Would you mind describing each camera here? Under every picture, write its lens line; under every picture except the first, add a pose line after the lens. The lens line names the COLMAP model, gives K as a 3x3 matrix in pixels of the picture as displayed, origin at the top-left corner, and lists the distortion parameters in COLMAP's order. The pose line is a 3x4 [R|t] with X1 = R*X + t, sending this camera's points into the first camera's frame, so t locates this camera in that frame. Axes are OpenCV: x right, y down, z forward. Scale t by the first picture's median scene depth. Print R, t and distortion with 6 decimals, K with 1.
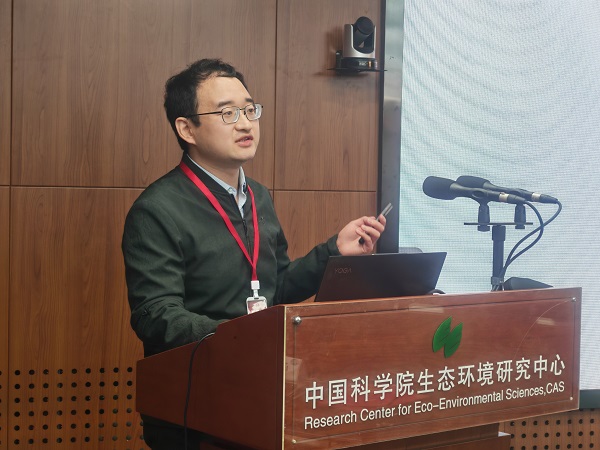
lens RADIAL K [[1230.3, 0, 300.0], [0, 1230.3, 225.0], [0, 0, 1]] dist [0.309596, -2.063596]
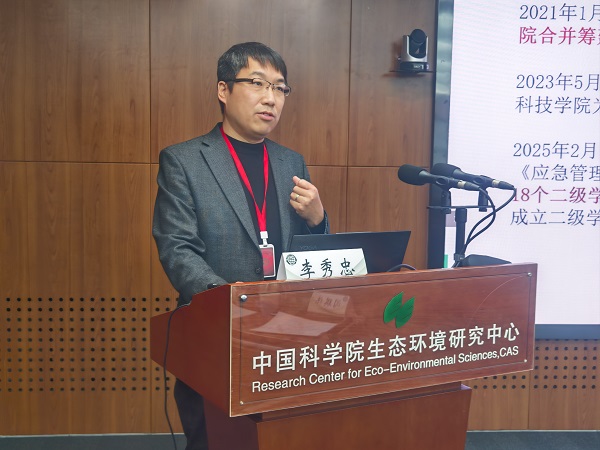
lens RADIAL K [[833.1, 0, 290.9], [0, 833.1, 231.2], [0, 0, 1]] dist [0.041011, -0.001506]
pose [[0.982874, 0.016209, -0.183563, 0.153728], [-0.004793, 0.998036, 0.062464, -0.026809], [0.184215, -0.060514, 0.981021, 0.229570]]
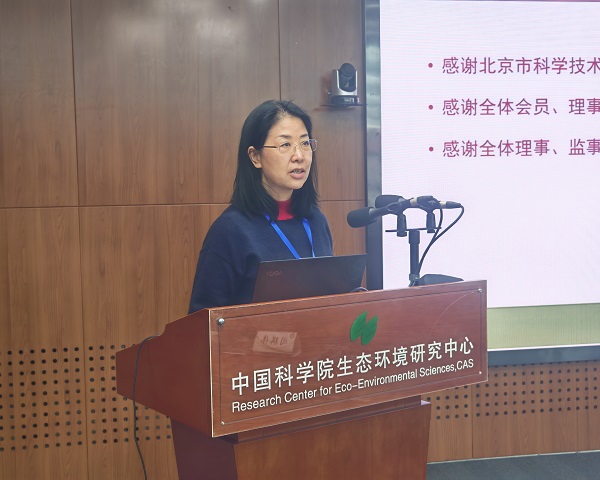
lens RADIAL K [[890.5, 0, 301.4], [0, 890.5, 249.9], [0, 0, 1]] dist [0.039669, 0.007535]
pose [[0.996875, -0.032747, -0.071886, 0.117957], [0.035072, 0.998894, 0.031321, -0.012492], [0.070781, -0.033744, 0.996921, 0.140391]]
